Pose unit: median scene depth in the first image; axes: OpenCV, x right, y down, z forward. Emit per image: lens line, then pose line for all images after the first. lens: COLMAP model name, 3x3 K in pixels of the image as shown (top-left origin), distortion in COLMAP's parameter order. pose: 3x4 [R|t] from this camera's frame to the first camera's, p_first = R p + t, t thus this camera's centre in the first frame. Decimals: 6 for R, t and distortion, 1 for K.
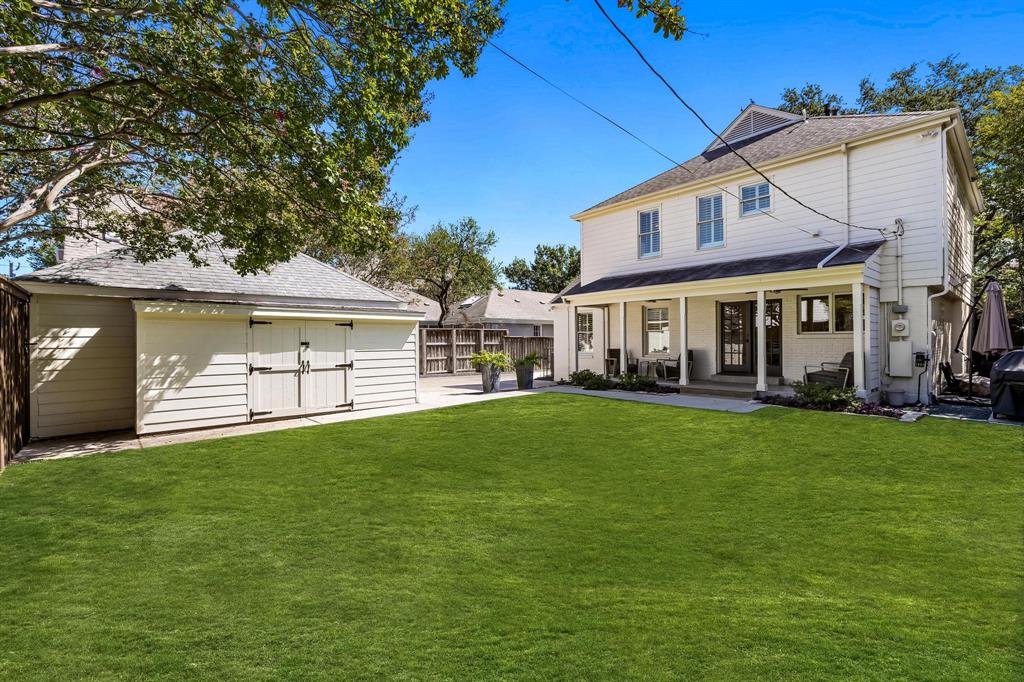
lens RADIAL K [[441.7, 0, 509.8], [0, 441.7, 343.2], [0, 0, 1]] dist [0.000648, 0.000173]
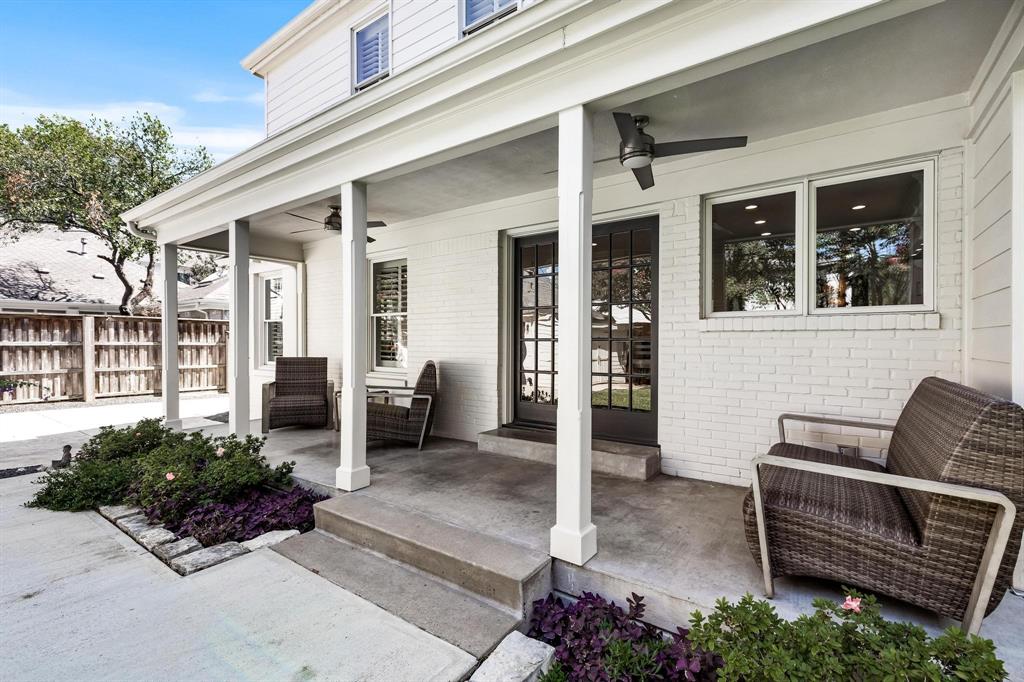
lens RADIAL K [[441.7, 0, 509.8], [0, 441.7, 343.2], [0, 0, 1]] dist [0.000648, 0.000173]
pose [[0.973049, 0.007102, 0.230491, 0.387498], [-0.005936, 0.999966, -0.005753, 0.001550], [-0.230524, 0.004229, 0.973058, 0.628870]]
